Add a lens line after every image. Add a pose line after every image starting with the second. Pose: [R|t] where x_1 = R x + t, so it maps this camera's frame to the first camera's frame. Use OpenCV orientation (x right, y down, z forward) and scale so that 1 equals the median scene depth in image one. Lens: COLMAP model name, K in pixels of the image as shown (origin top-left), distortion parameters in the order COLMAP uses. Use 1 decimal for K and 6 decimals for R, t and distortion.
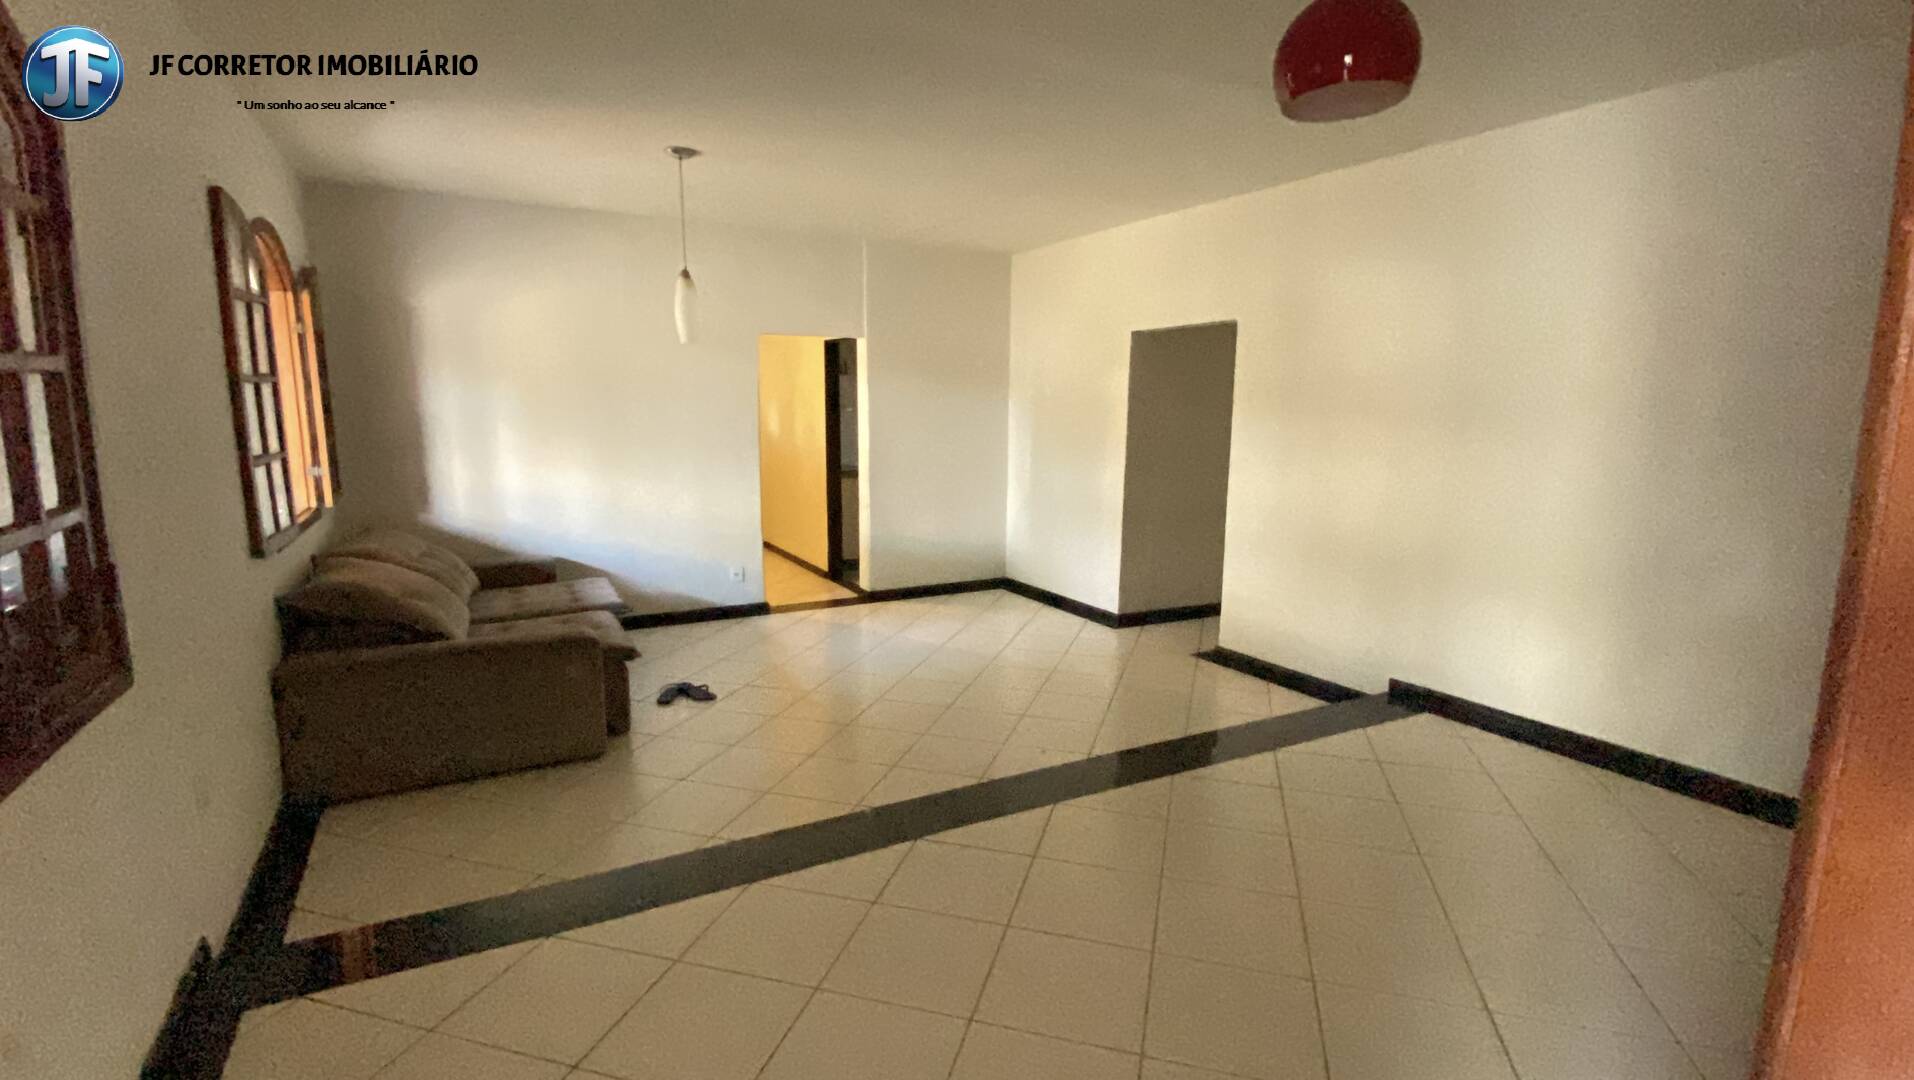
lens RADIAL K [[900.6, 0, 950.1], [0, 900.6, 542.1], [0, 0, 1]] dist [0.027243, -0.028935]
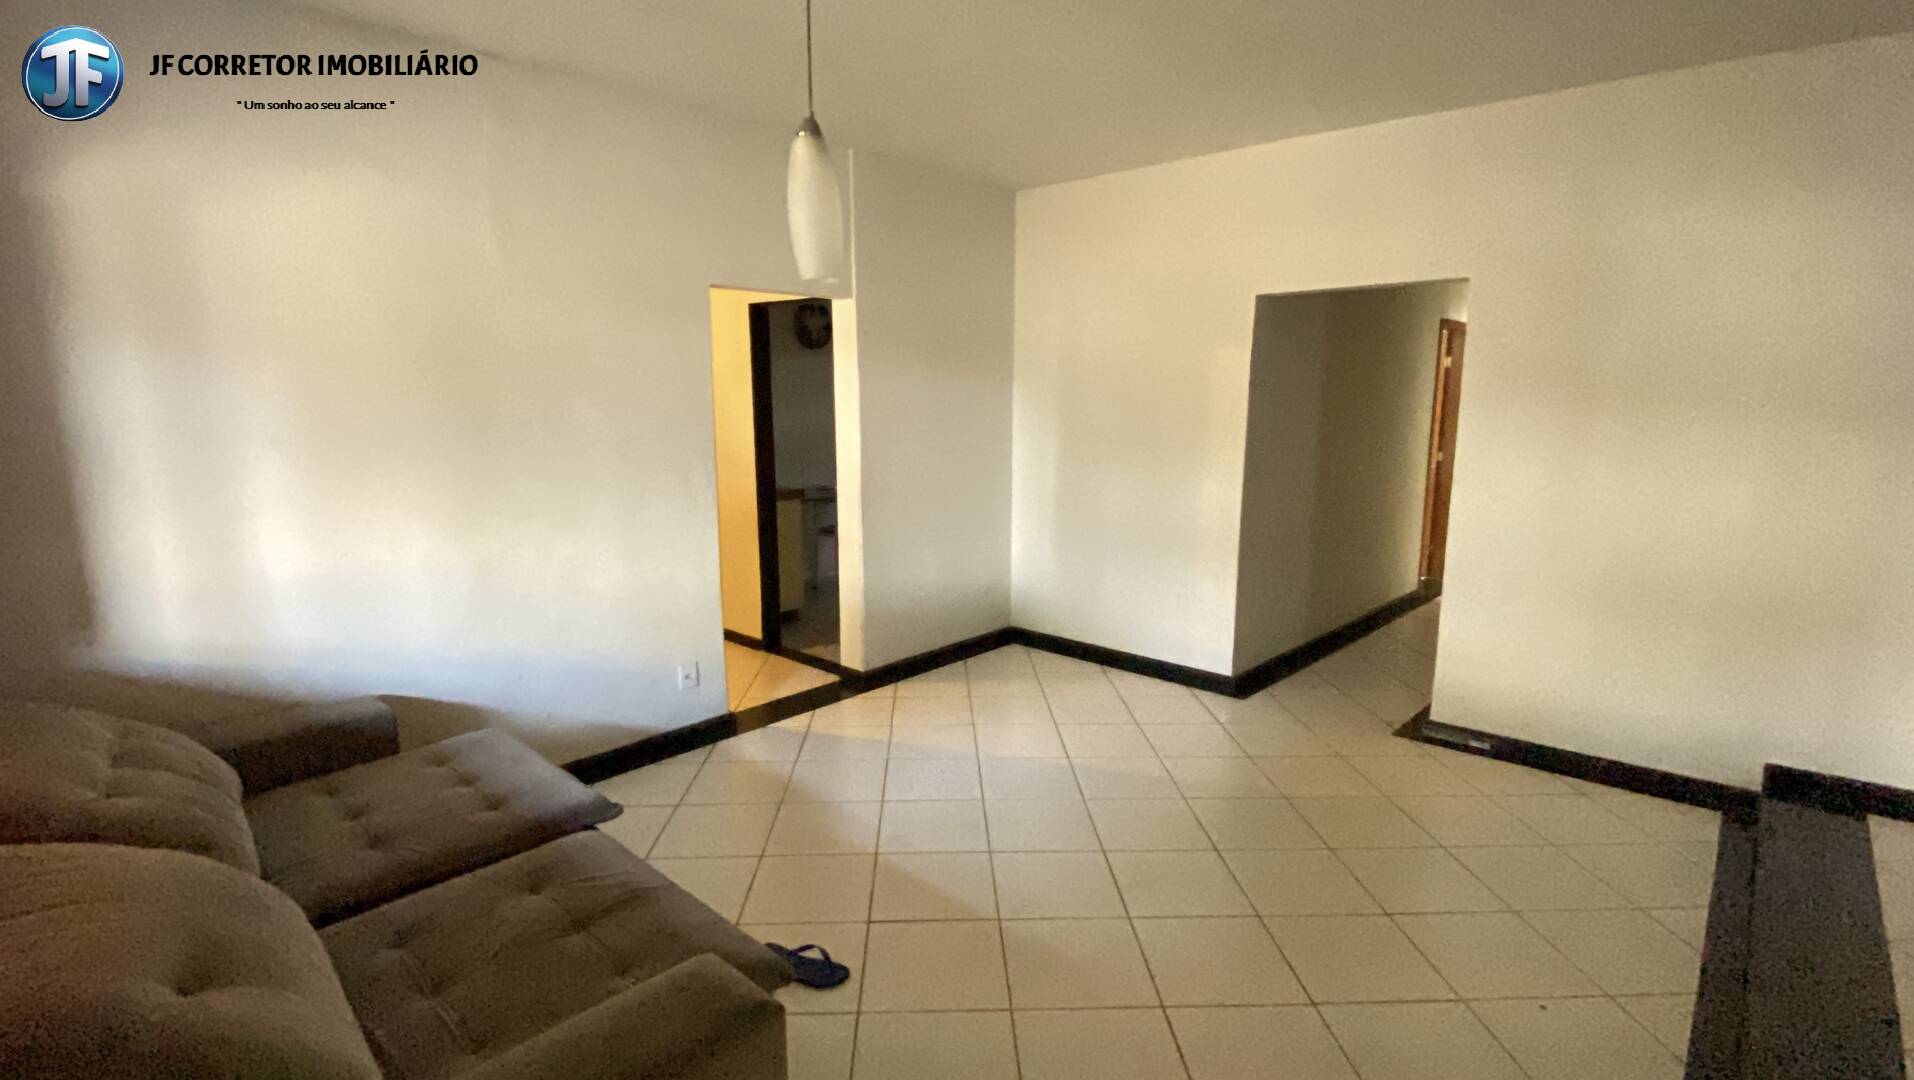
lens RADIAL K [[908.7, 0, 960.1], [0, 908.7, 541.1], [0, 0, 1]] dist [-0.012736, -0.000144]
pose [[0.946230, -0.061887, 0.317520, -0.265780], [0.057855, 0.998080, 0.022120, -0.063396], [-0.318279, -0.002560, 0.947994, 0.371947]]
